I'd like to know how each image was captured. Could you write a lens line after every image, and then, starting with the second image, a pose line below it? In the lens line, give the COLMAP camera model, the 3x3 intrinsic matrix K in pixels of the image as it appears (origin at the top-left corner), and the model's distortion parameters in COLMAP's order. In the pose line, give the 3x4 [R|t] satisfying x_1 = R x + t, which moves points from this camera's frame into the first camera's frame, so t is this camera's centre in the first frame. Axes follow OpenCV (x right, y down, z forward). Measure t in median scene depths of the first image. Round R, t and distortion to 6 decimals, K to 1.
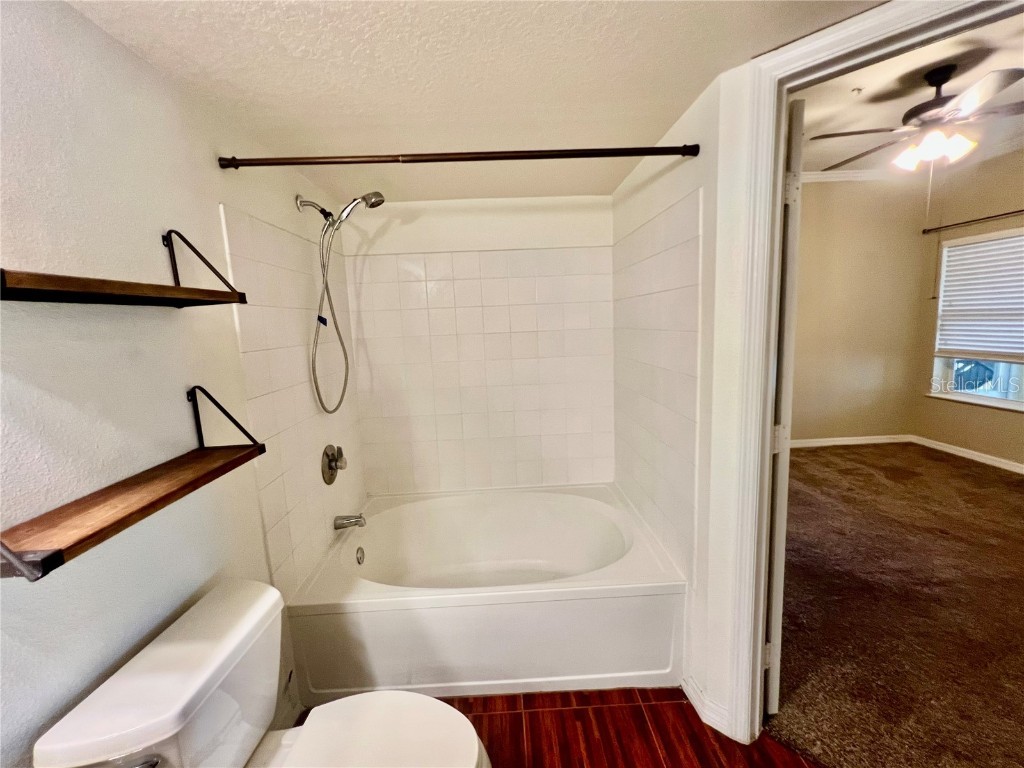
lens RADIAL K [[416.8, 0, 523.6], [0, 416.8, 382.2], [0, 0, 1]] dist [-0.000953, -0.000100]
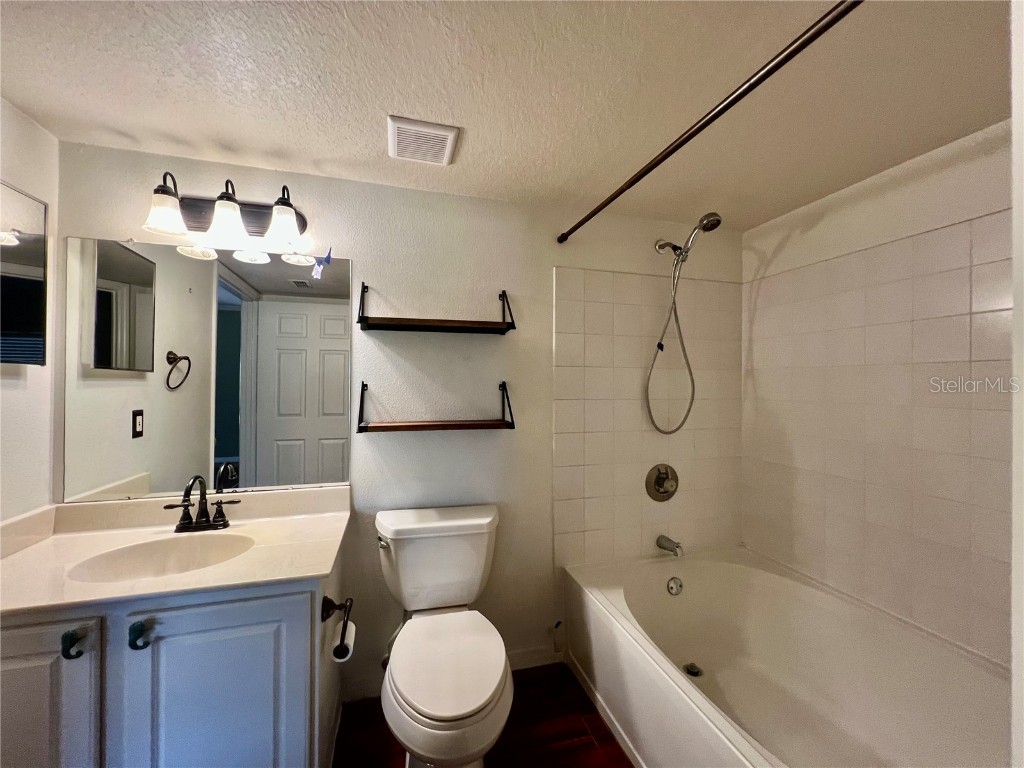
lens RADIAL K [[416.8, 0, 523.6], [0, 416.8, 382.2], [0, 0, 1]] dist [-0.000953, -0.000100]
pose [[0.262949, 0.039875, -0.963985, 0.484561], [-0.151543, 0.988451, -0.000450, 0.000487], [0.952834, 0.146204, 0.265955, 0.375216]]
